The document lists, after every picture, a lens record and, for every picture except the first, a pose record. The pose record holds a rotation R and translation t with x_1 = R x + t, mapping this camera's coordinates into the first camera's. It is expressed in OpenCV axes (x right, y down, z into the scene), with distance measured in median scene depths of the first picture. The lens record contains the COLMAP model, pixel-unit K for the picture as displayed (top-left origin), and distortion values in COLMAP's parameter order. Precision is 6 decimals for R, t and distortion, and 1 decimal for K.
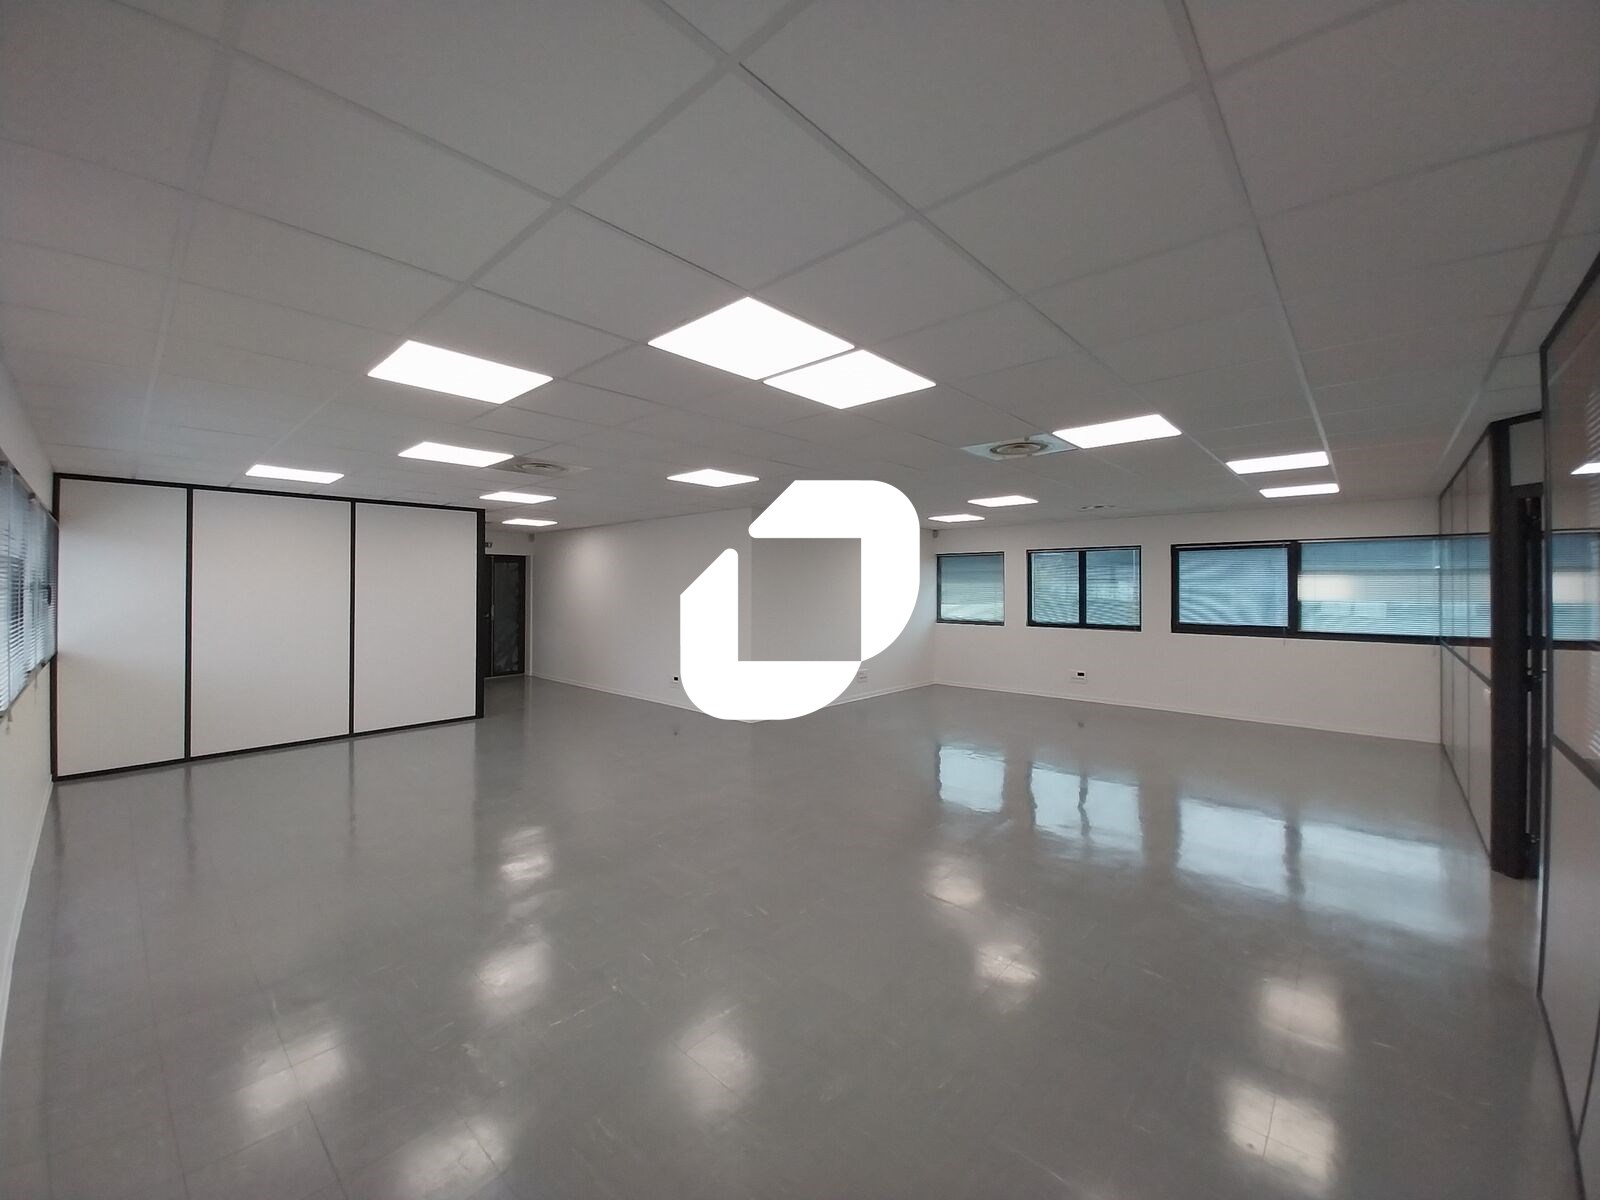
lens RADIAL K [[629.0, 0, 796.4], [0, 629.0, 569.0], [0, 0, 1]] dist [0.000114, -0.000206]
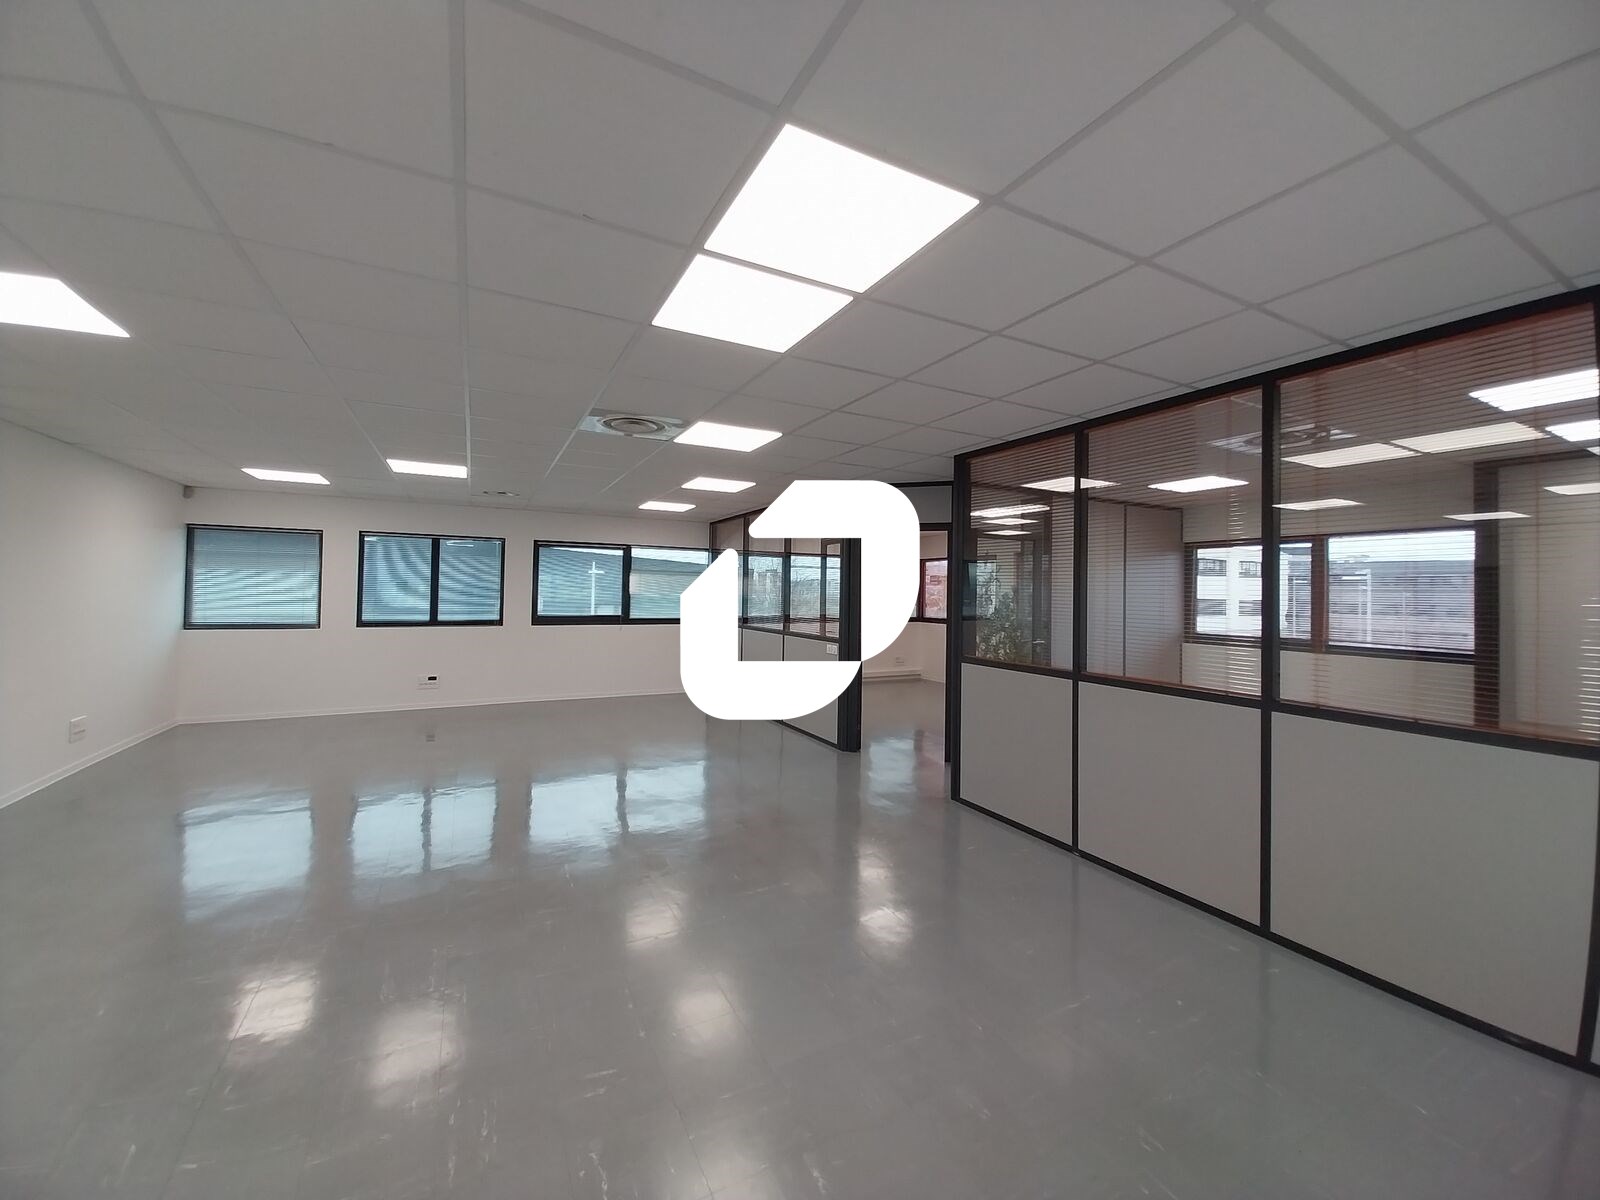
lens RADIAL K [[629.0, 0, 796.4], [0, 629.0, 569.0], [0, 0, 1]] dist [0.000114, -0.000206]
pose [[0.333532, 0.036551, 0.942030, -0.210637], [-0.043110, 0.998794, -0.023490, 0.013338], [-0.941752, -0.032777, 0.334706, 0.228120]]
